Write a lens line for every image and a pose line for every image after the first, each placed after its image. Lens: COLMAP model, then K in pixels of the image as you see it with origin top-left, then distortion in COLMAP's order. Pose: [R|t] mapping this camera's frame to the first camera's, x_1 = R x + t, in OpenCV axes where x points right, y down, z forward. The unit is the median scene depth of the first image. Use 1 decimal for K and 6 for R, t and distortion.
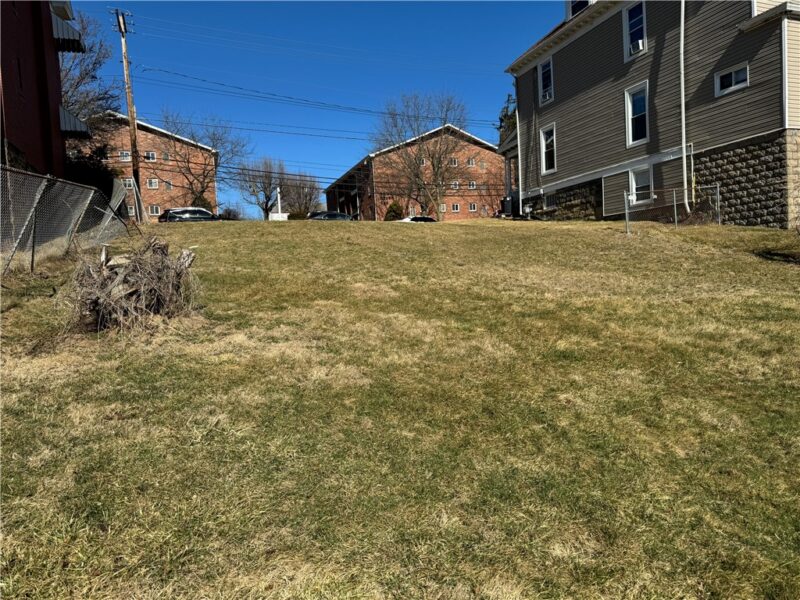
lens RADIAL K [[575.4, 0, 402.5], [0, 575.4, 300.4], [0, 0, 1]] dist [0.091592, -0.089858]
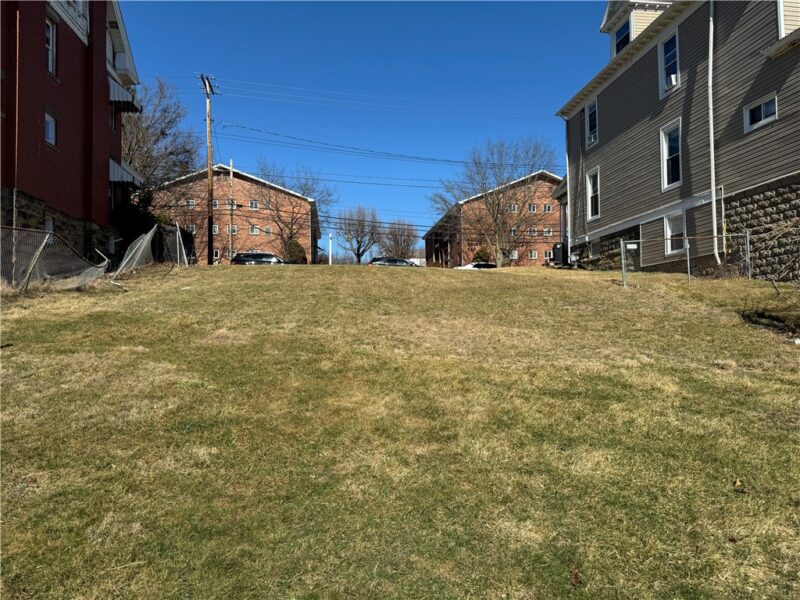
lens RADIAL K [[575.4, 0, 402.5], [0, 575.4, 300.4], [0, 0, 1]] dist [0.091592, -0.089858]
pose [[0.975330, 0.031515, -0.218490, 0.201250], [-0.048651, 0.996108, -0.073497, -0.009821], [0.215323, 0.082314, 0.973067, 0.056252]]
